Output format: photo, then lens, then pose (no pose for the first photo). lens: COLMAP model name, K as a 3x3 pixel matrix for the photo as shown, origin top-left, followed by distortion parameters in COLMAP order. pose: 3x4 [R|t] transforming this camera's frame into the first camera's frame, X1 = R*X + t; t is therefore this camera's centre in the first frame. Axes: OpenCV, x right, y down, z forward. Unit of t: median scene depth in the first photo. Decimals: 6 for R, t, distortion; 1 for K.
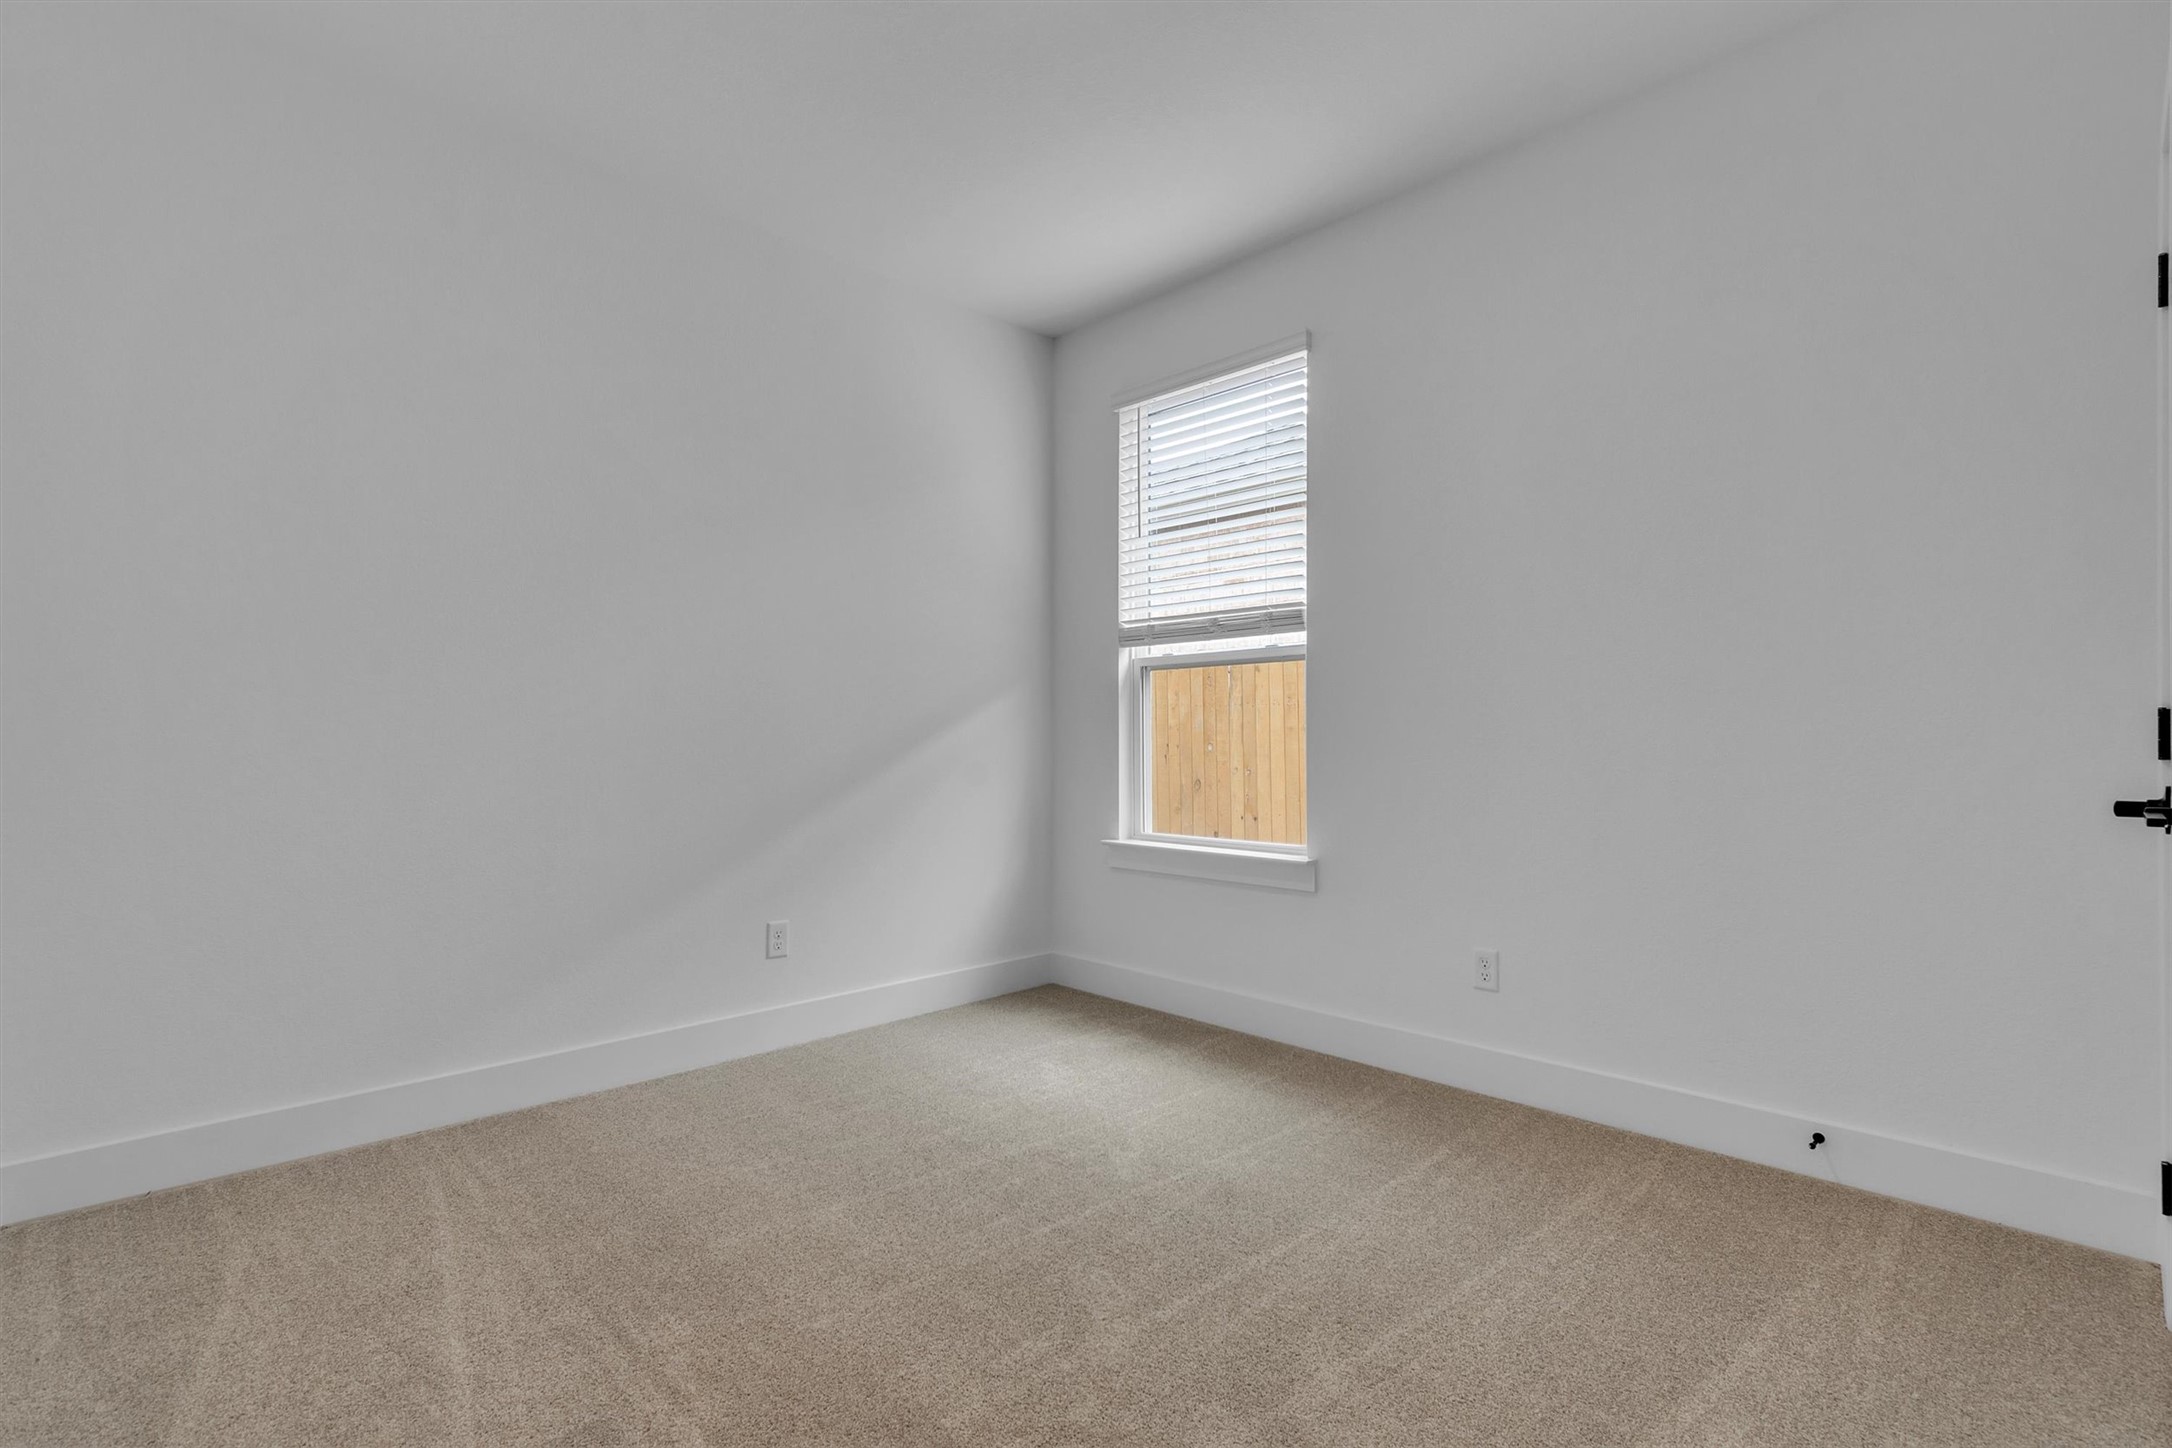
lens RADIAL K [[1035.4, 0, 1113.3], [0, 1035.4, 733.6], [0, 0, 1]] dist [0.032207, -0.000046]
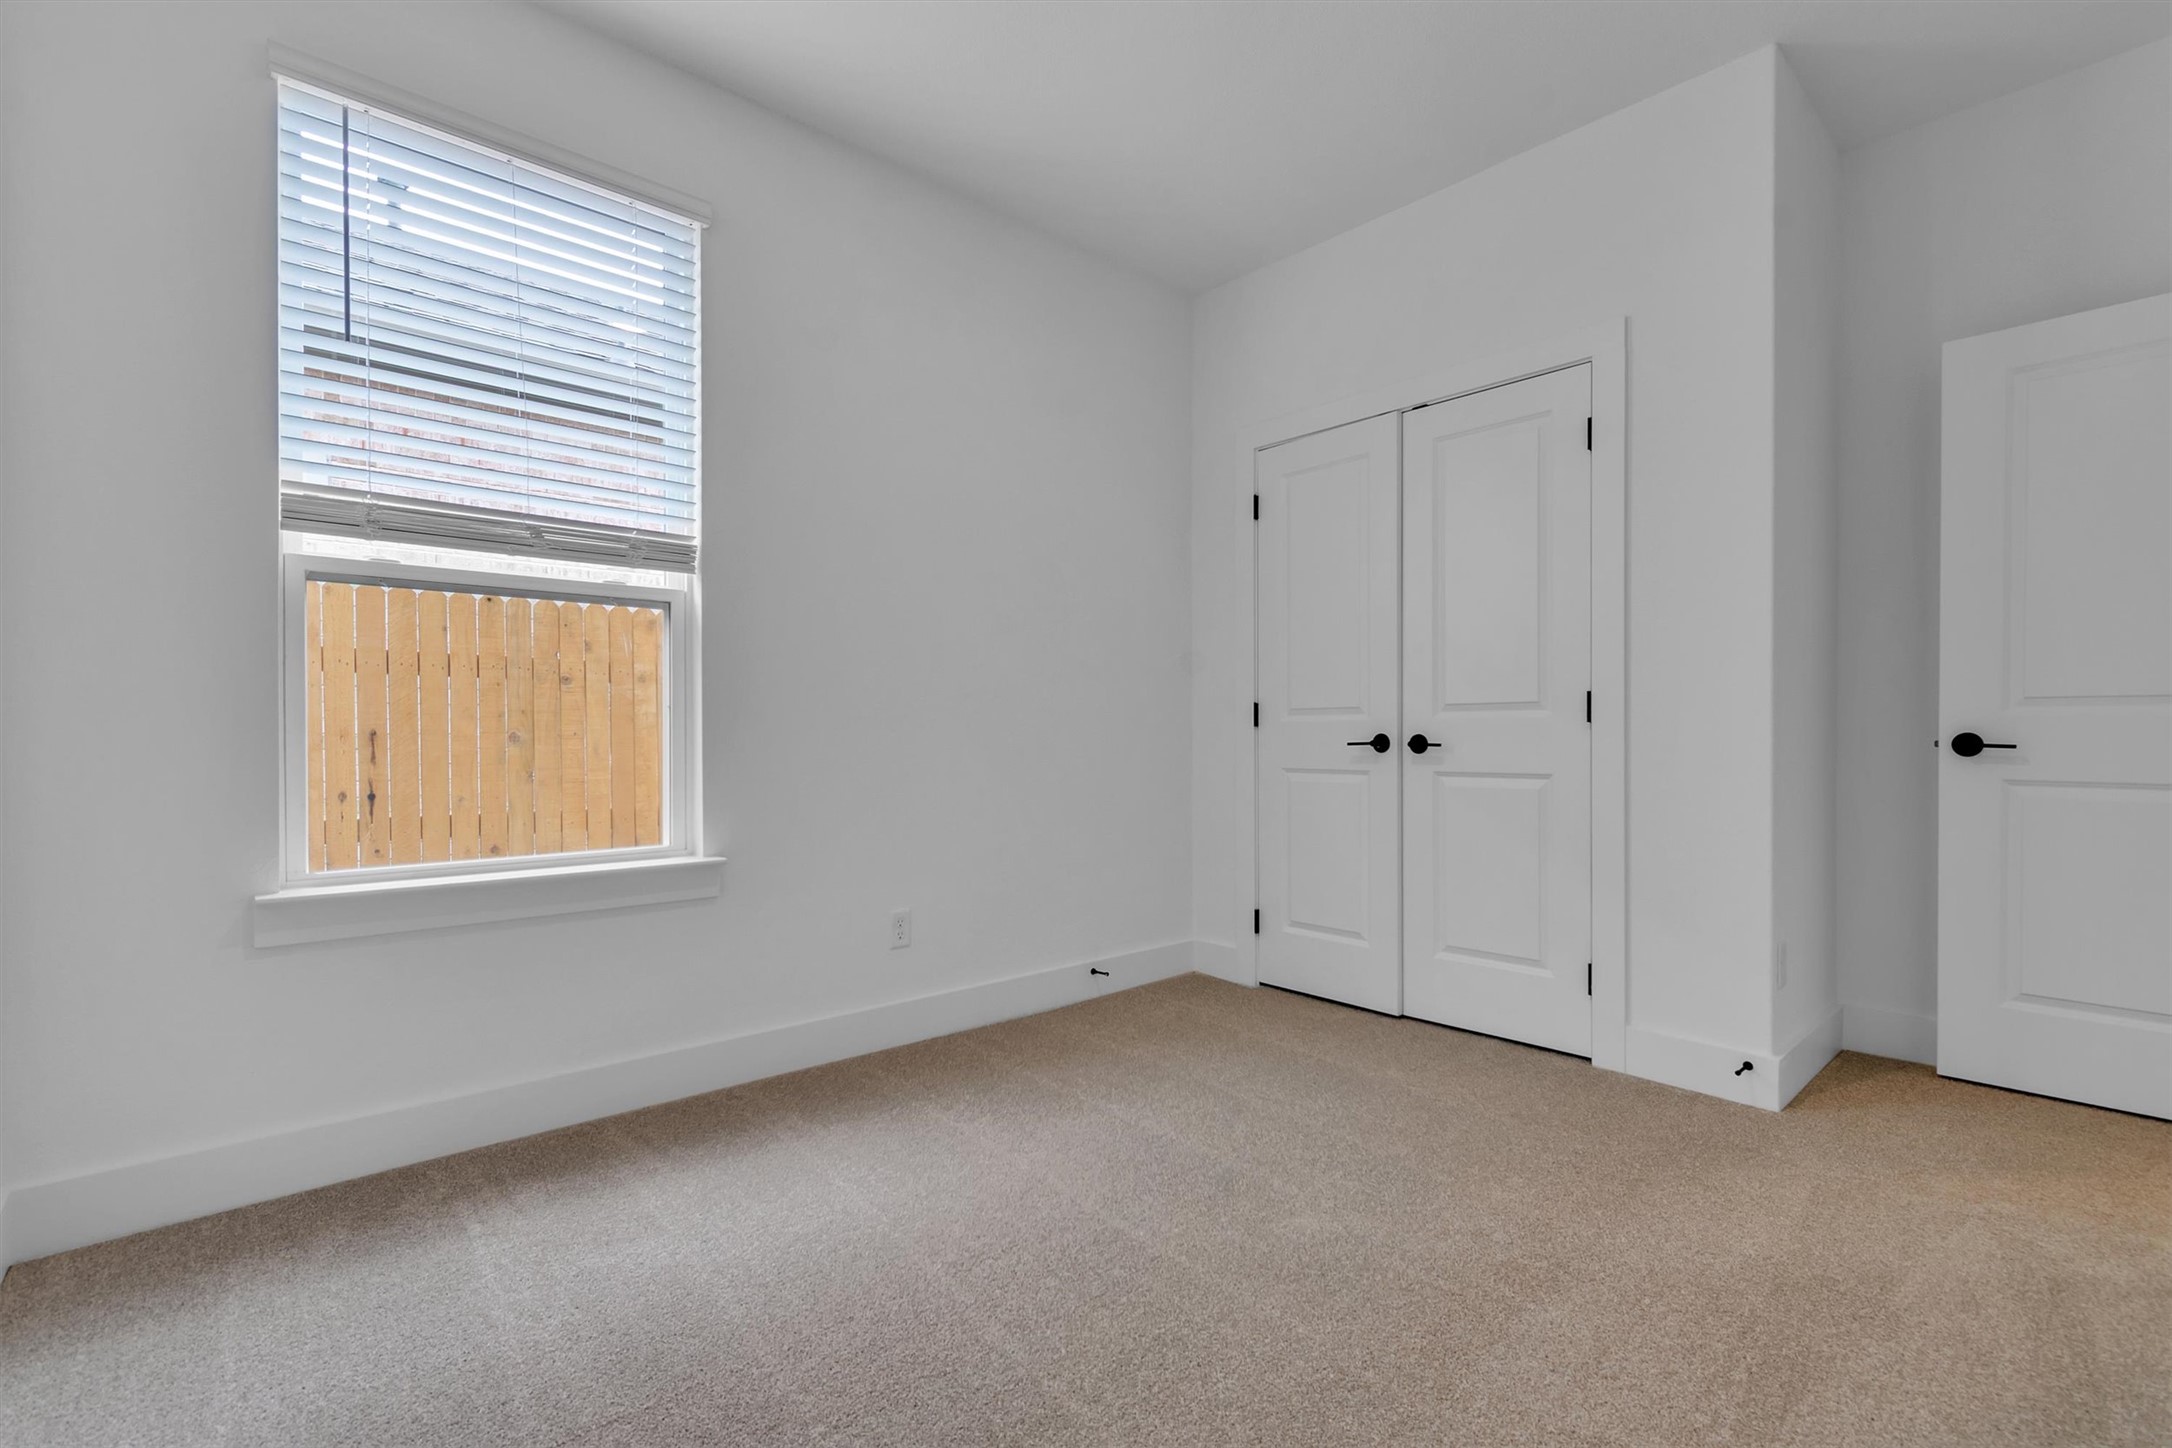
lens RADIAL K [[1035.4, 0, 1113.3], [0, 1035.4, 733.6], [0, 0, 1]] dist [0.032207, -0.000046]
pose [[0.024684, -0.008996, 0.999655, -0.572563], [-0.017181, 0.999808, 0.009422, 0.010162], [-0.999548, -0.017407, 0.024525, 0.620664]]
